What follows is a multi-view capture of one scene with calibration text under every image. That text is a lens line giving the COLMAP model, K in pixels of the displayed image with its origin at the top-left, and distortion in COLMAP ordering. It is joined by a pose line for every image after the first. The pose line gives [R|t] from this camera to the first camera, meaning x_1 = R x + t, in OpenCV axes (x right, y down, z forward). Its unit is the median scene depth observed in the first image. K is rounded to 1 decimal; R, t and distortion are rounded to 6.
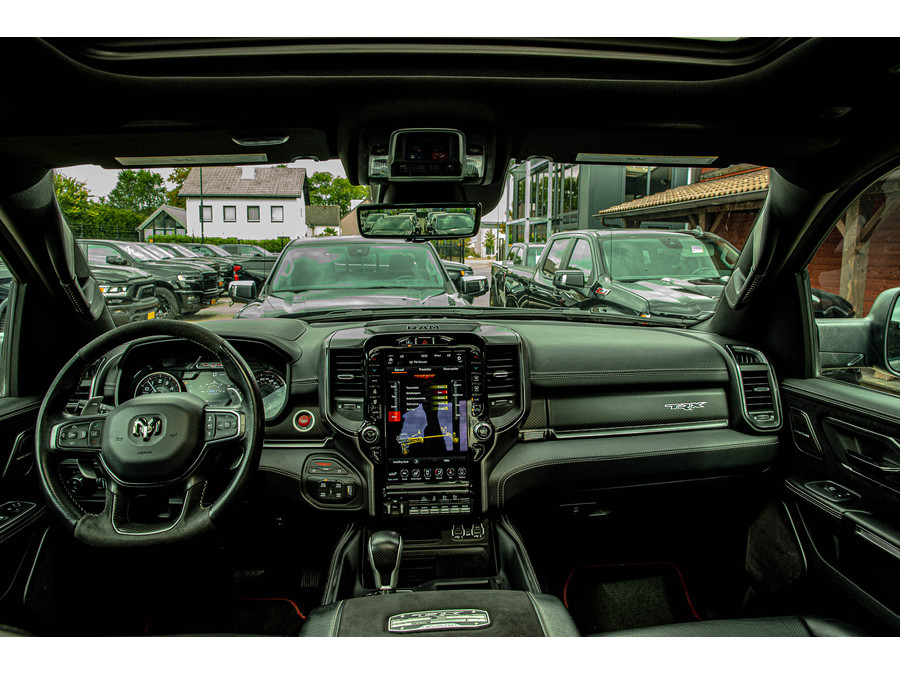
lens RADIAL K [[616.8, 0, 451.2], [0, 616.8, 340.0], [0, 0, 1]] dist [-0.081119, 0.034209]
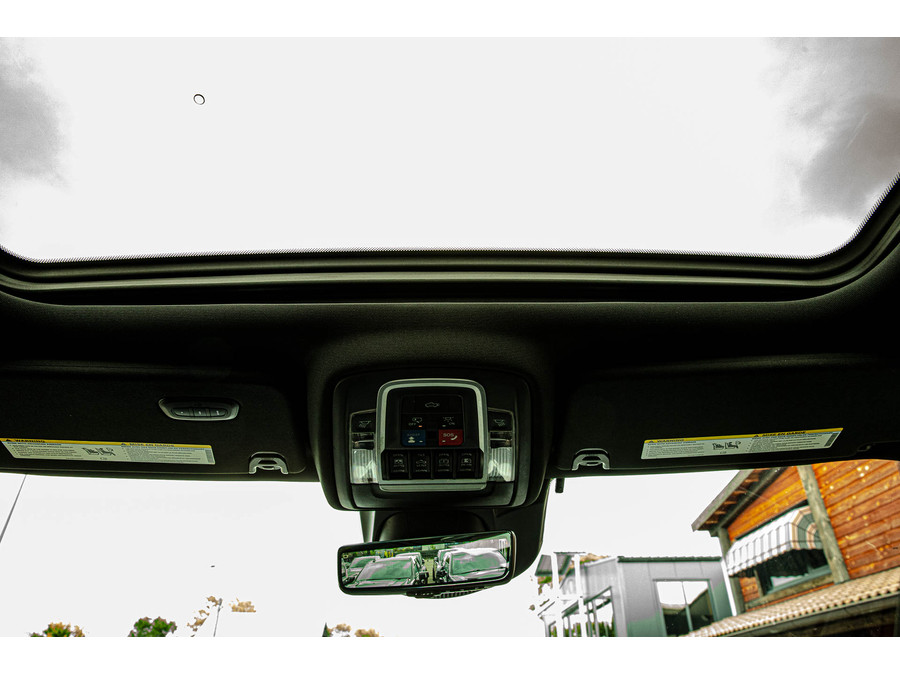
lens RADIAL K [[616.8, 0, 445.4], [0, 616.8, 336.7], [0, 0, 1]] dist [-0.081119, 0.034209]
pose [[0.998691, -0.037087, -0.035239, 0.003716], [0.005705, 0.765258, -0.643699, 0.051435], [0.050840, 0.642655, 0.764467, 0.318382]]
